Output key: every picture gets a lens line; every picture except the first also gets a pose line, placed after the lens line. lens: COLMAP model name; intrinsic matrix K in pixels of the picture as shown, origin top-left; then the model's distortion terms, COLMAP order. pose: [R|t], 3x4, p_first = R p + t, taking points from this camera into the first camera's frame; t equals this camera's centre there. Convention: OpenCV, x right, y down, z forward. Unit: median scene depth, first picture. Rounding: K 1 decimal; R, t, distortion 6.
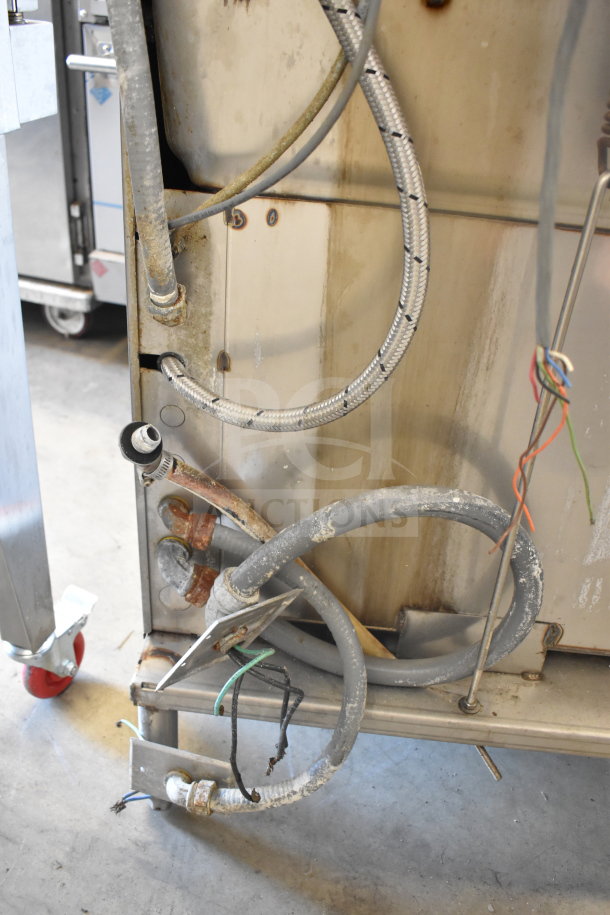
lens RADIAL K [[834.8, 0, 305.0], [0, 834.8, 457.5], [0, 0, 1]] dist [-0.086915, 0.012289]
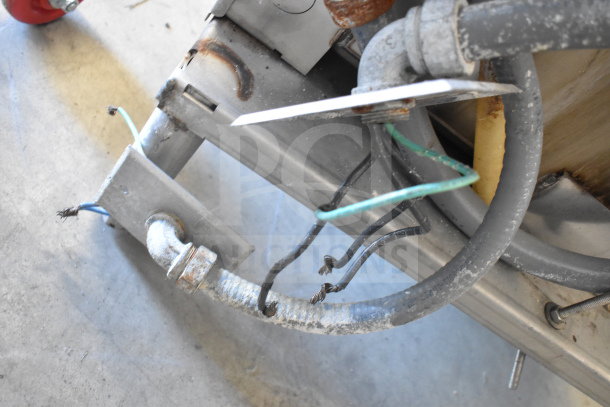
lens RADIAL K [[610.5, 0, 305.0], [0, 610.5, 203.5], [0, 0, 1]] dist [-0.084495, 0.017451]
pose [[0.862162, 0.442893, 0.246012, -0.189838], [-0.504110, 0.798335, 0.329445, 0.144234], [-0.050491, -0.408053, 0.911561, 0.526297]]
